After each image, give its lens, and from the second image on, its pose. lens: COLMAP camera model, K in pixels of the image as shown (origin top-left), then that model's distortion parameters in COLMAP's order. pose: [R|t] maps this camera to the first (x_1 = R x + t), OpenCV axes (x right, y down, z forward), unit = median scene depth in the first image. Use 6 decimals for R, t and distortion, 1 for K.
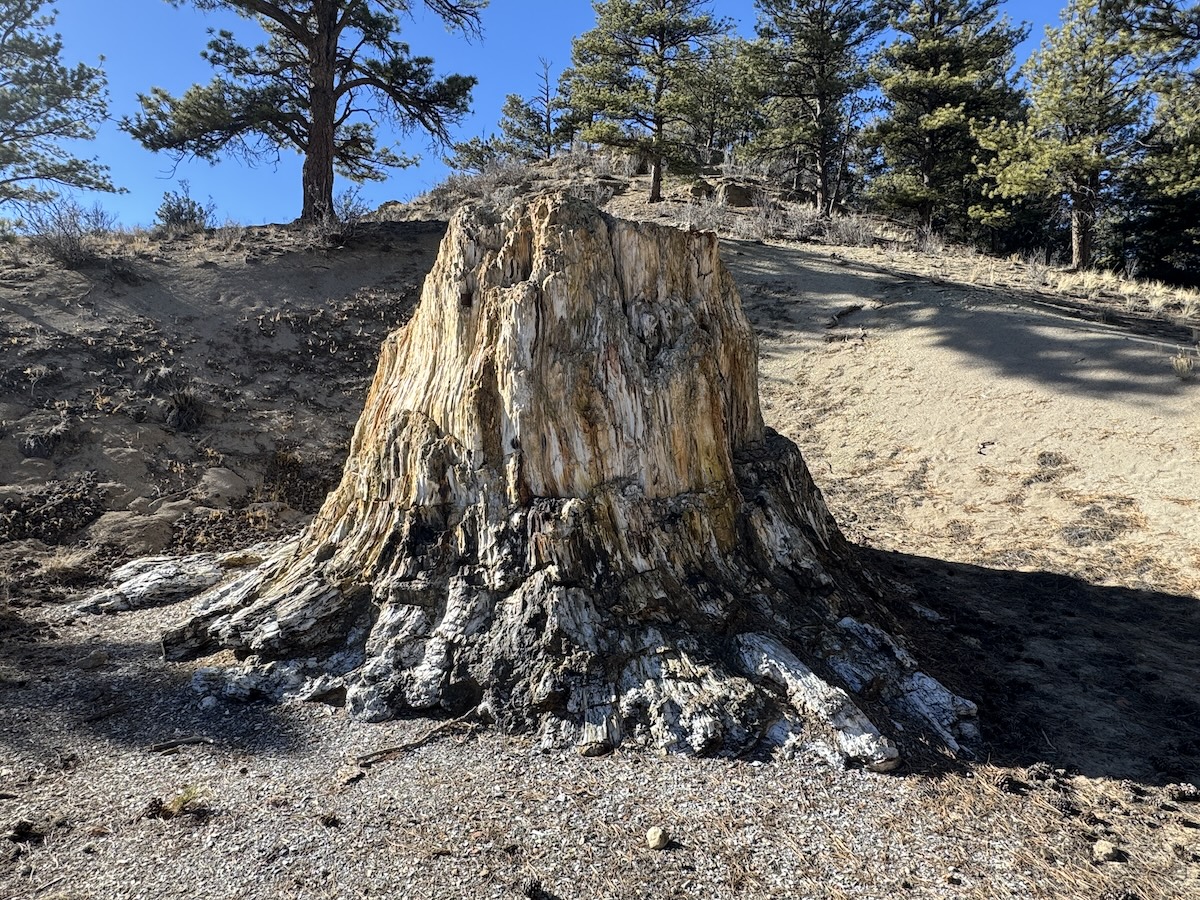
lens RADIAL K [[739.6, 0, 593.1], [0, 739.6, 458.5], [0, 0, 1]] dist [-0.011073, 0.009134]
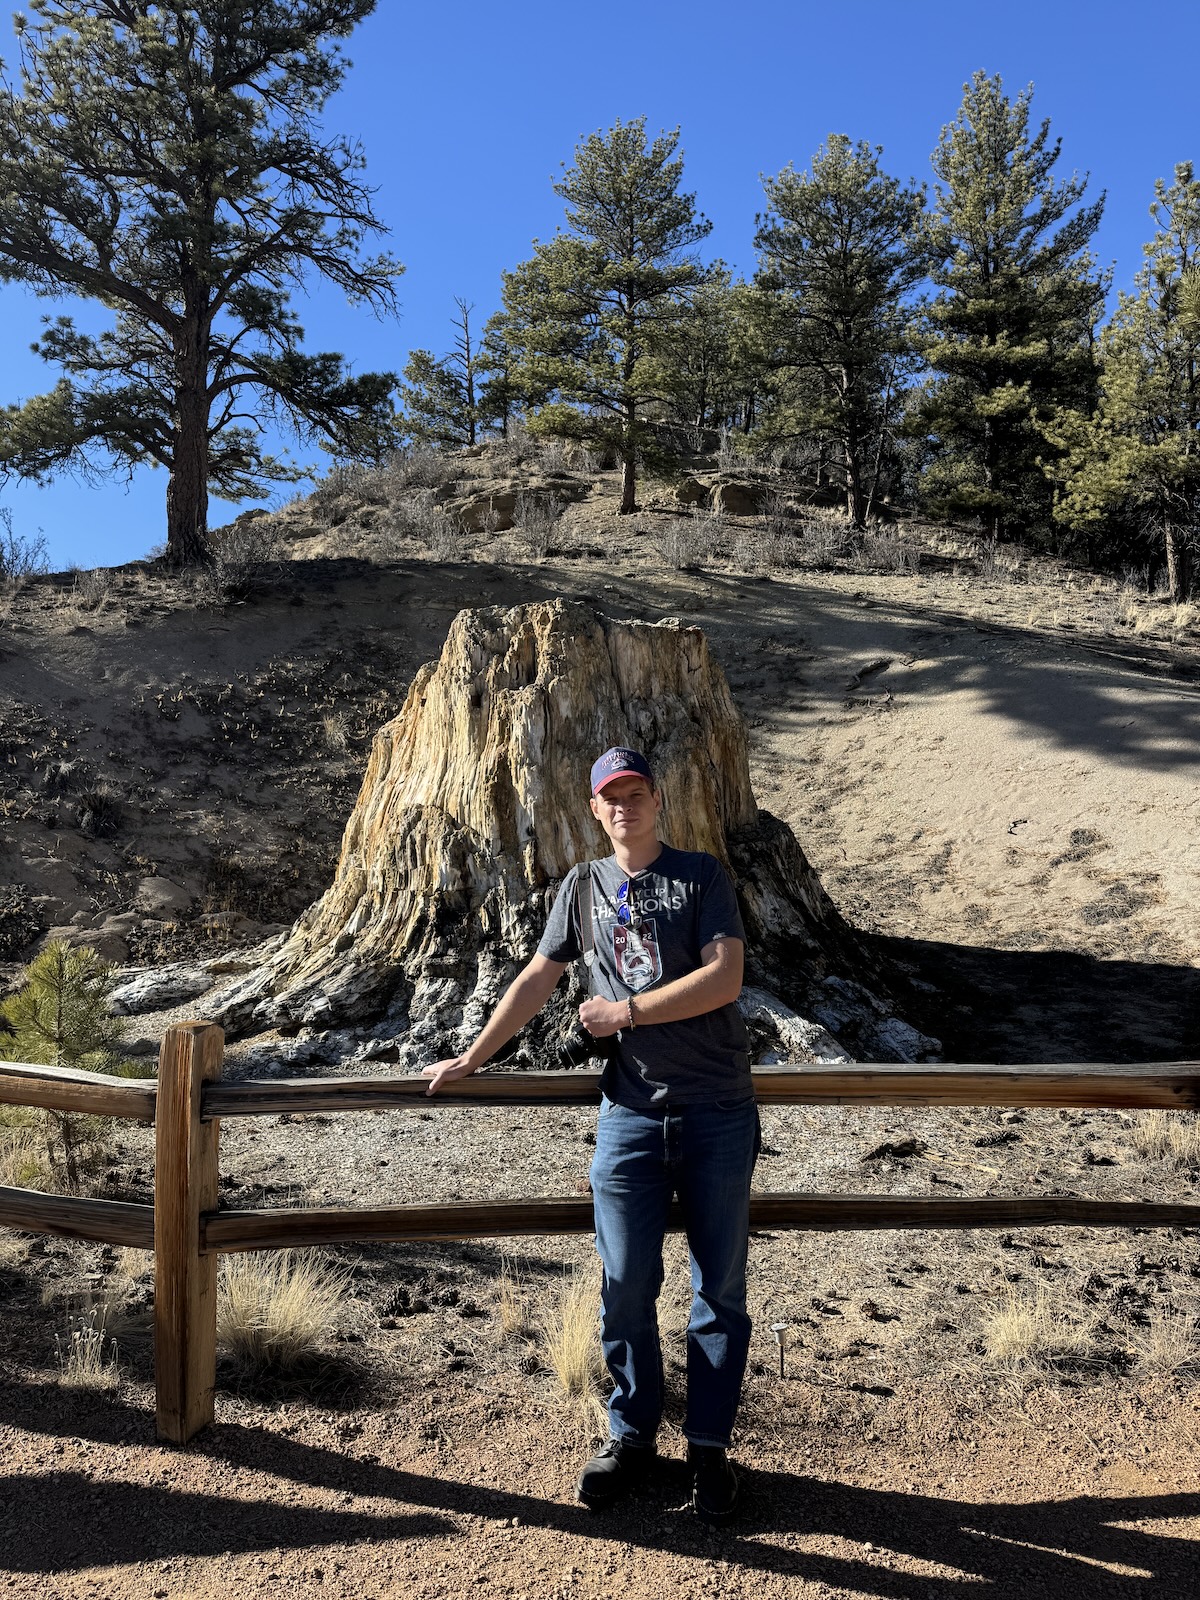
lens RADIAL K [[1138.0, 0, 597.8], [0, 1138.0, 794.7], [0, 0, 1]] dist [0.050838, -0.028623]
pose [[0.998207, -0.030574, 0.051454, -0.058197], [0.033917, 0.997283, -0.065401, 0.025904], [-0.049315, 0.067028, 0.996532, -0.460281]]
